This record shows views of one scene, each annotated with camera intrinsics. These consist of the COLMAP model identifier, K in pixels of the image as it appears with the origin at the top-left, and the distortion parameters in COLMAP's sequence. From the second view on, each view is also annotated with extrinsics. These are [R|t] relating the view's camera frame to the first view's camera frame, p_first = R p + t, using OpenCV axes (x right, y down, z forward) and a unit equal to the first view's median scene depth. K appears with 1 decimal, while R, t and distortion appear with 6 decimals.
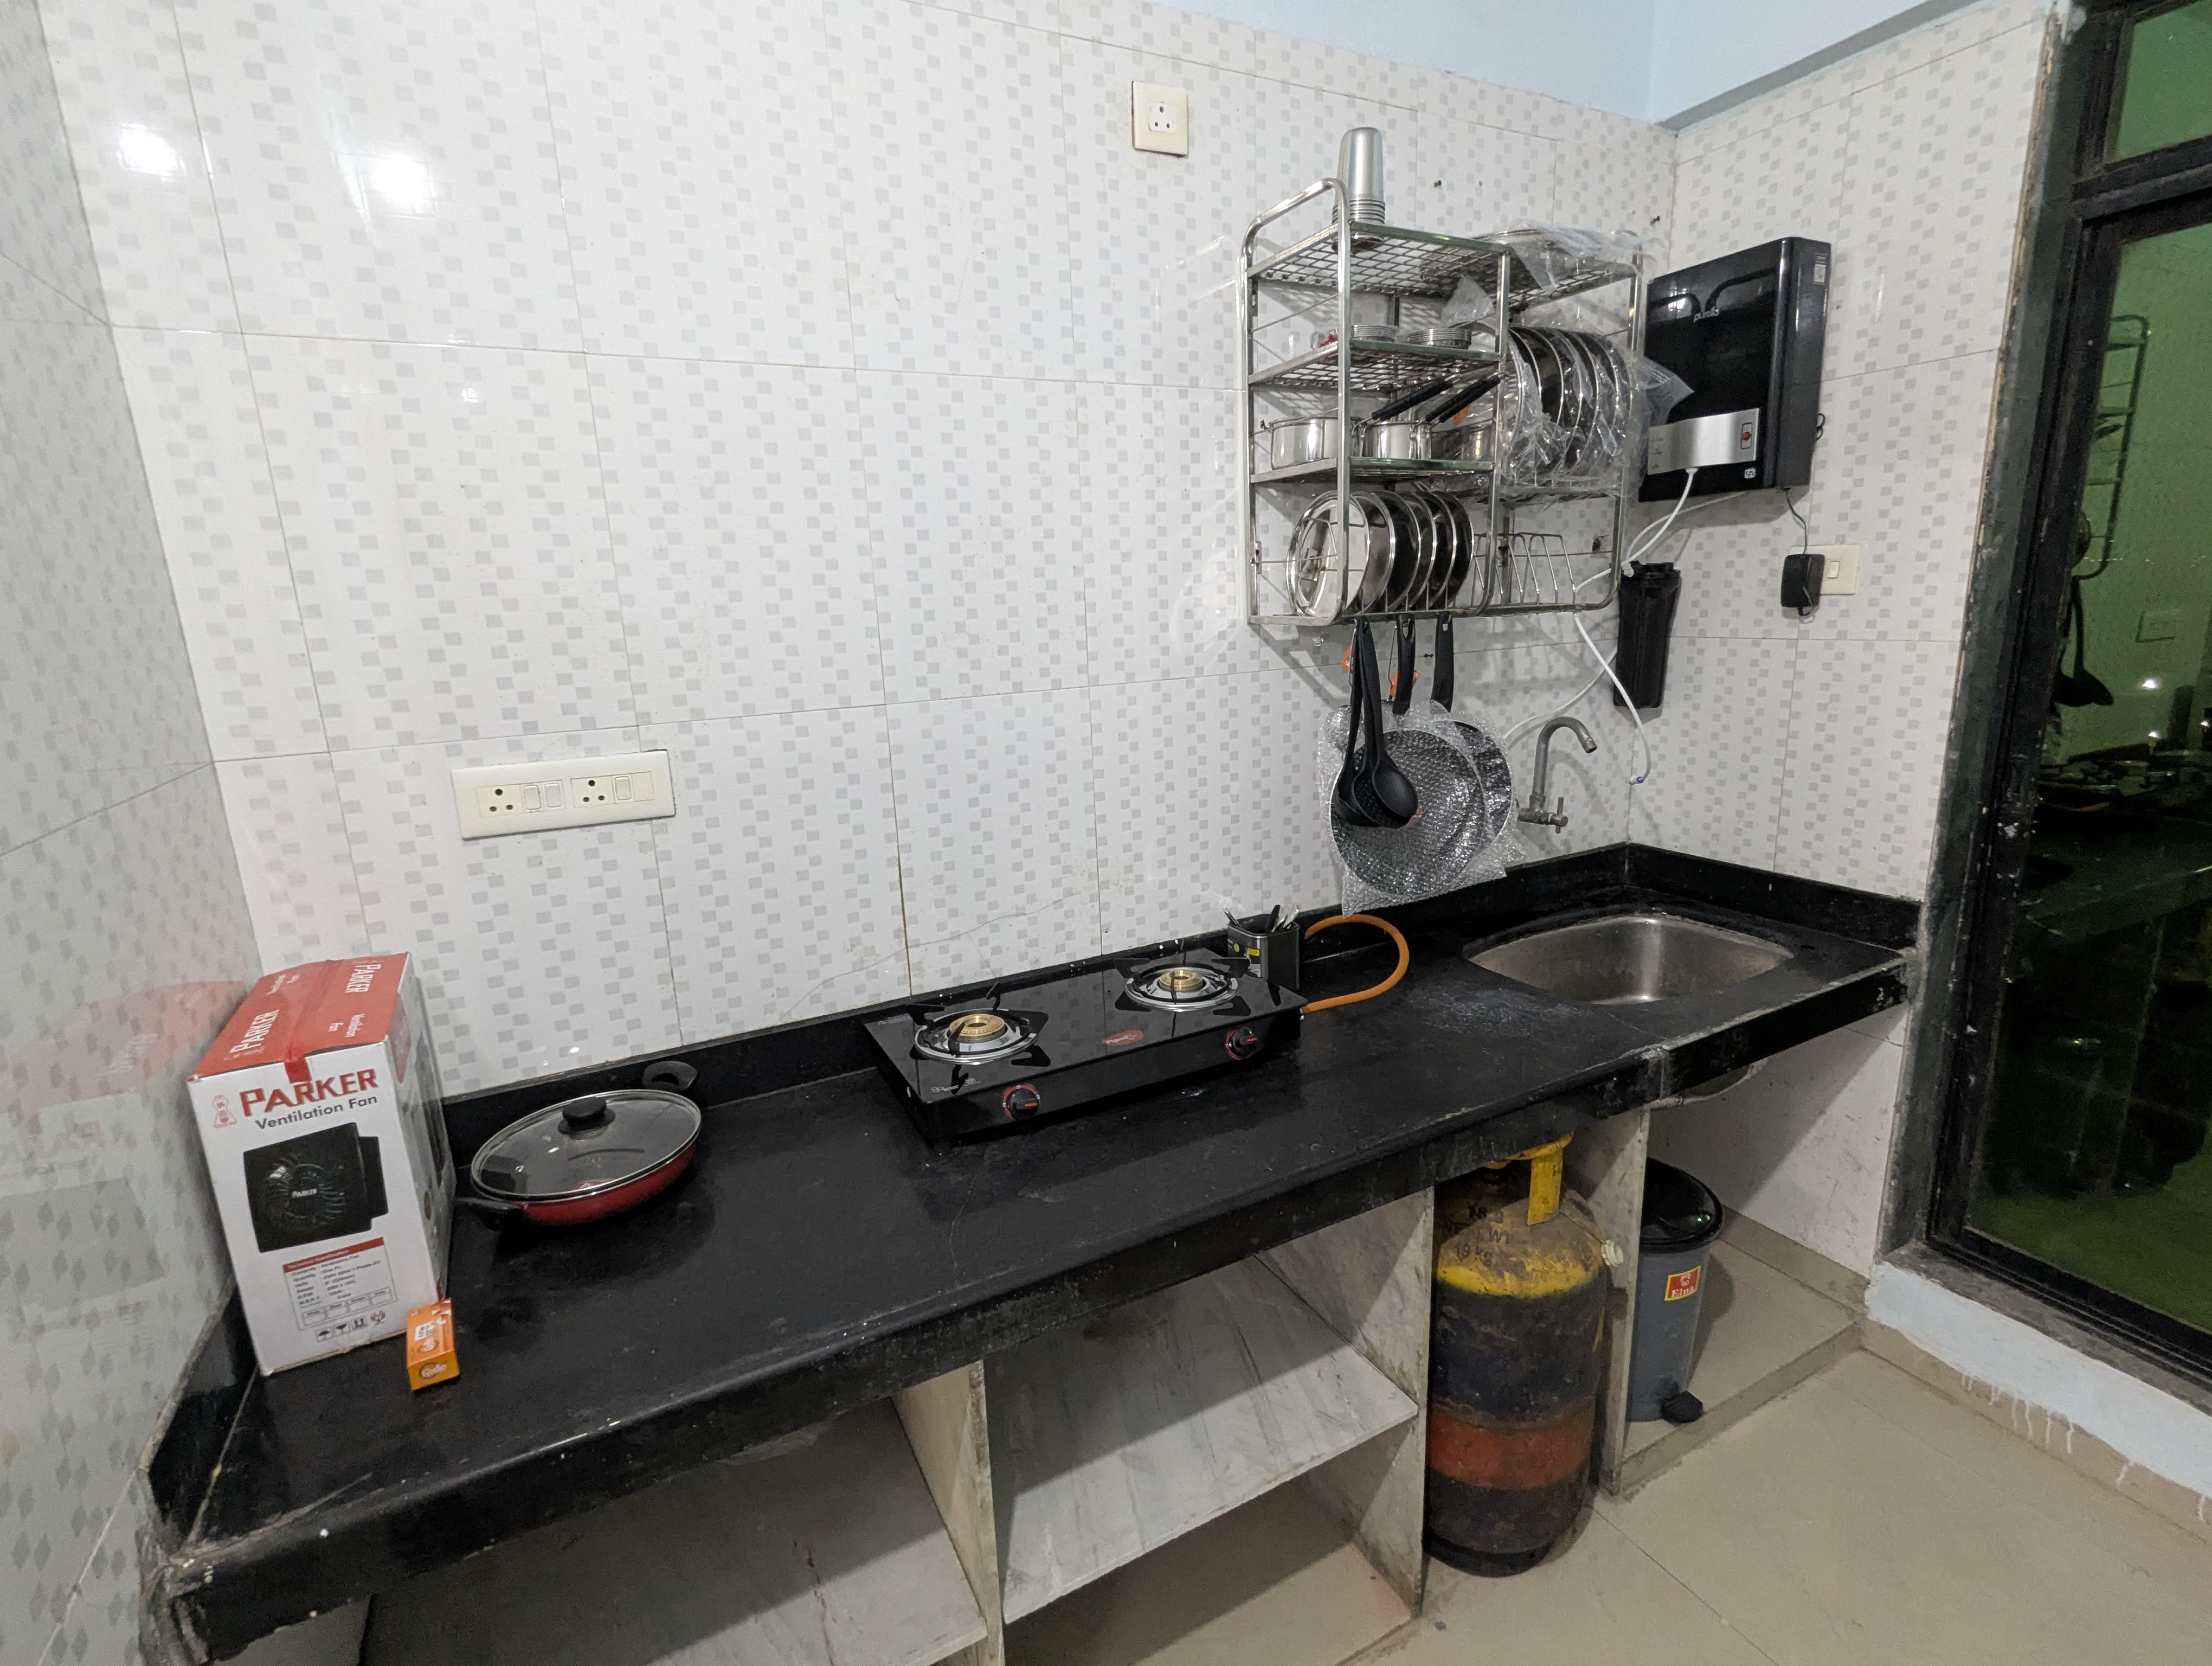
lens RADIAL K [[1045.6, 0, 1108.0], [0, 1045.6, 829.8], [0, 0, 1]] dist [0.004372, -0.003242]
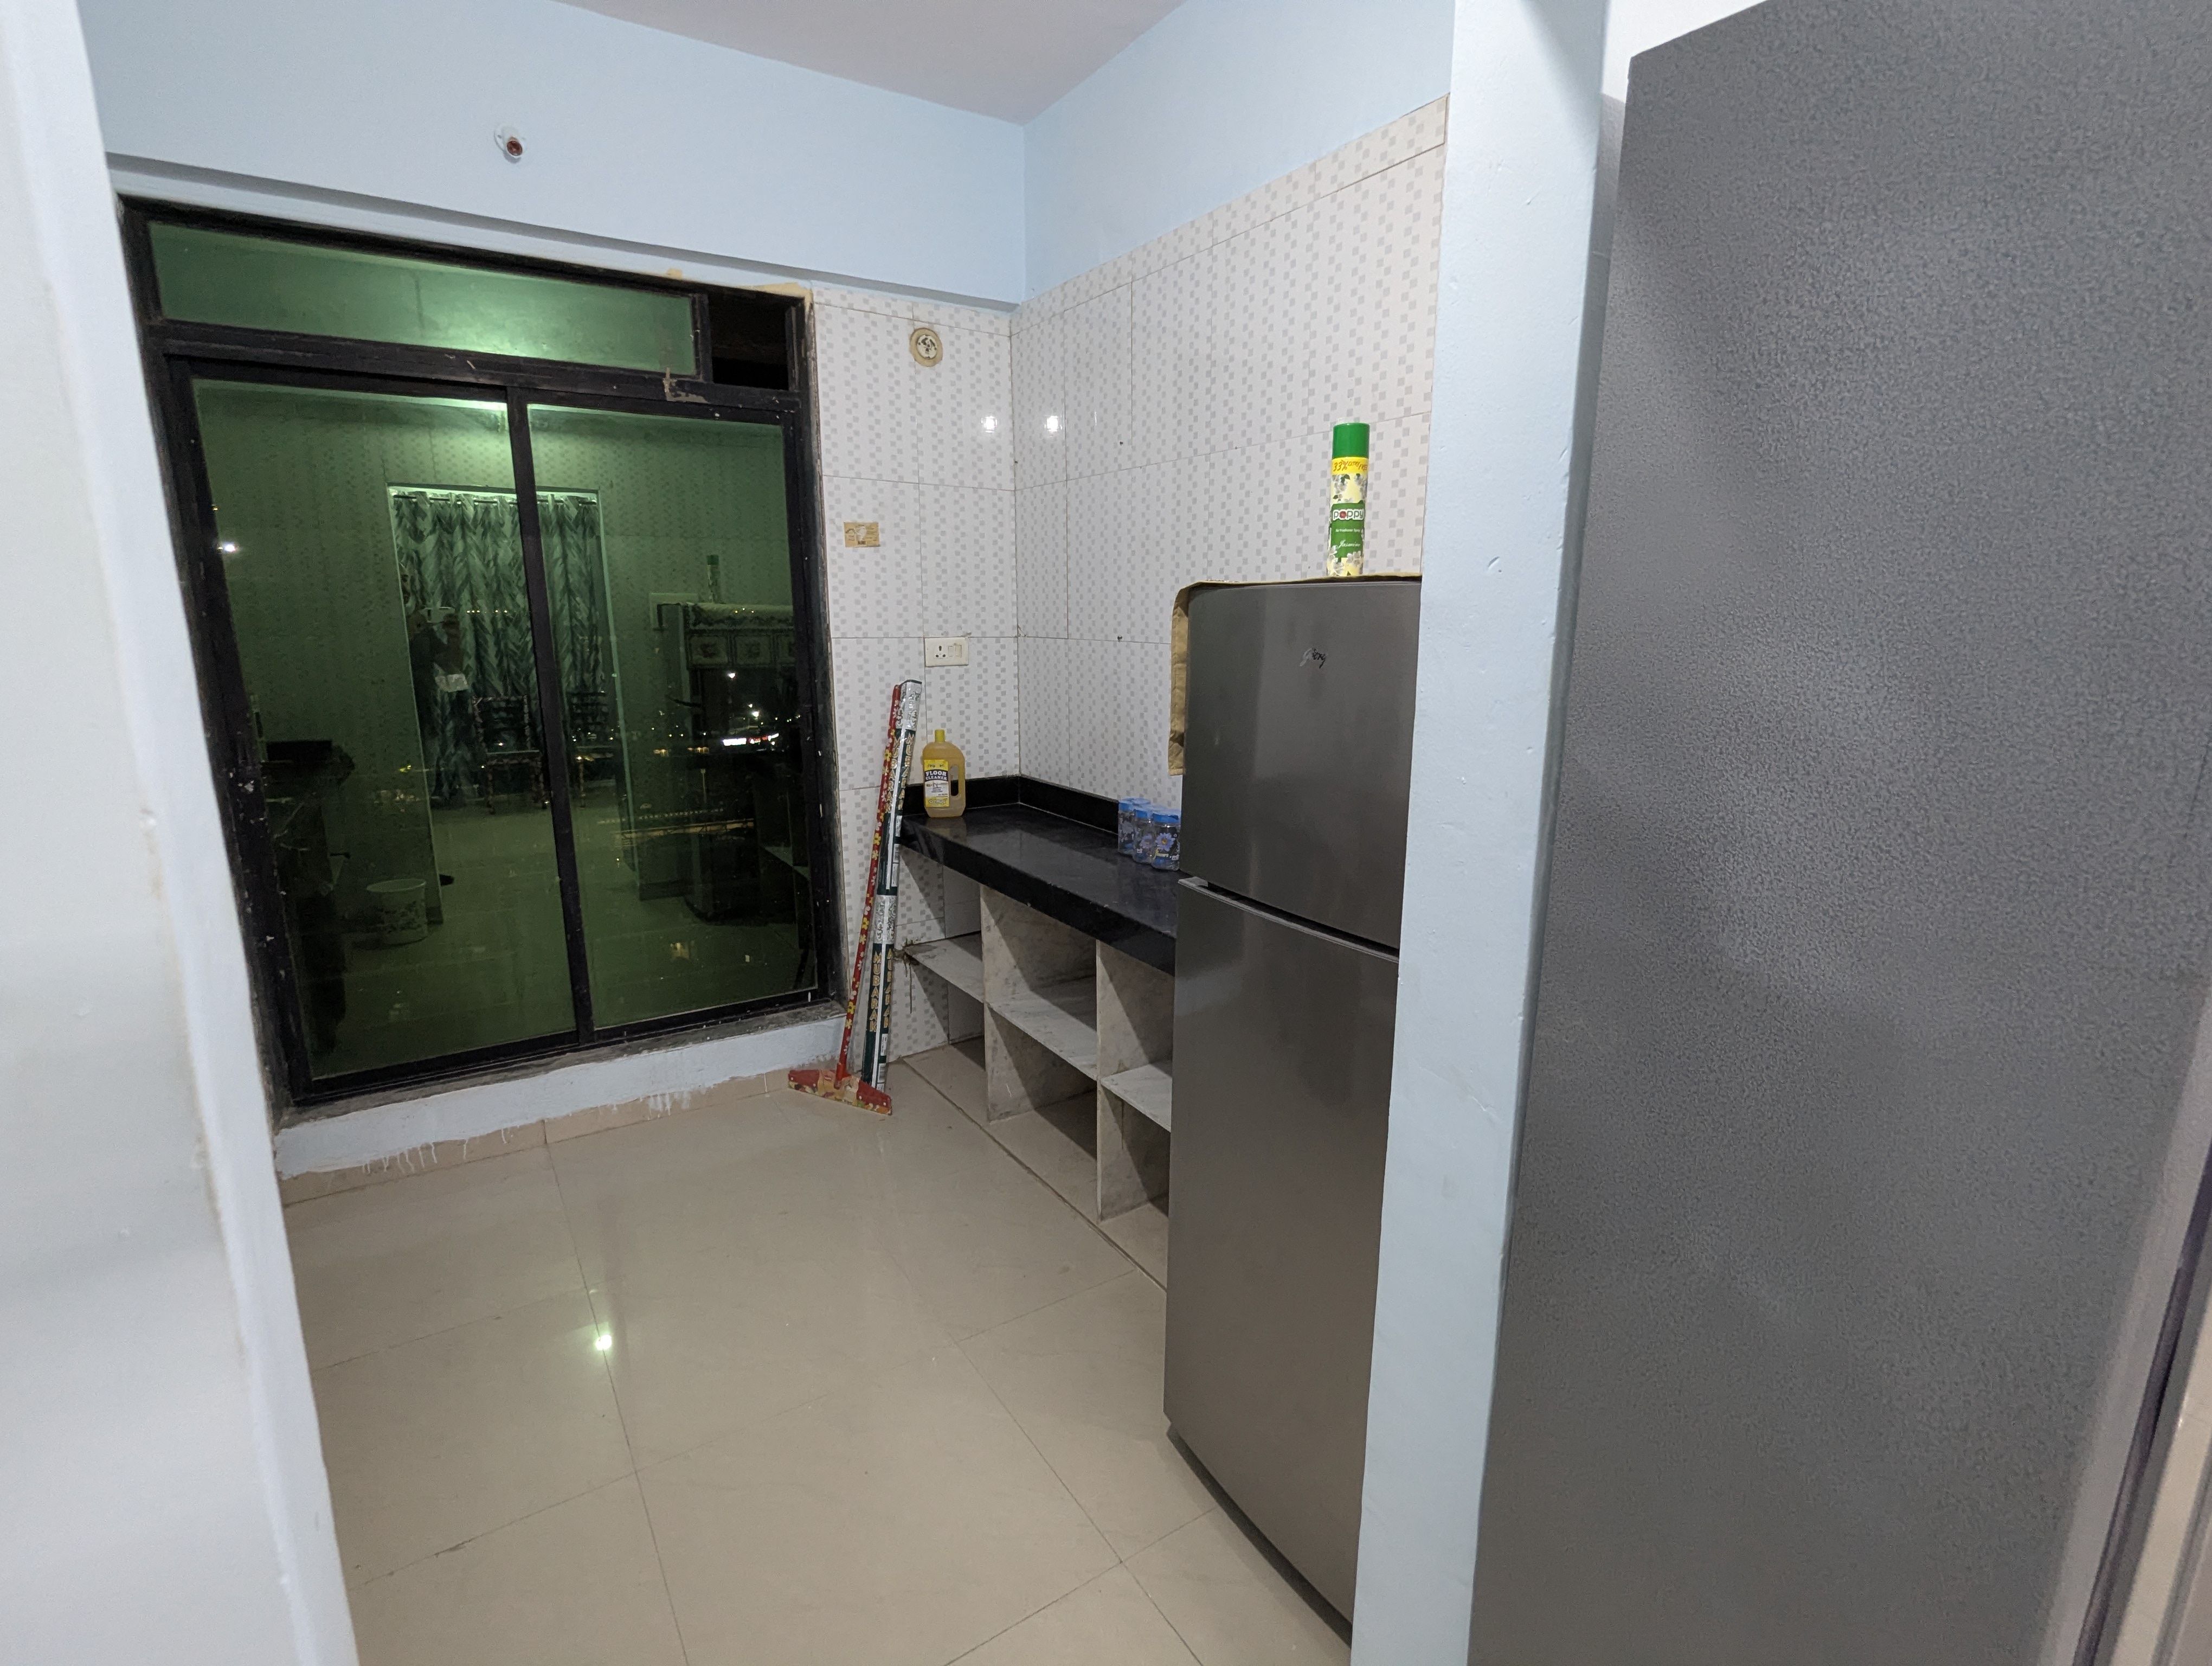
lens RADIAL K [[1045.6, 0, 1104.1], [0, 1045.6, 831.1], [0, 0, 1]] dist [0.004372, -0.003242]
pose [[-0.095831, -0.180664, 0.978865, -0.574625], [0.222243, 0.954684, 0.197958, 0.031225], [-0.970270, 0.236516, -0.051337, -0.005549]]
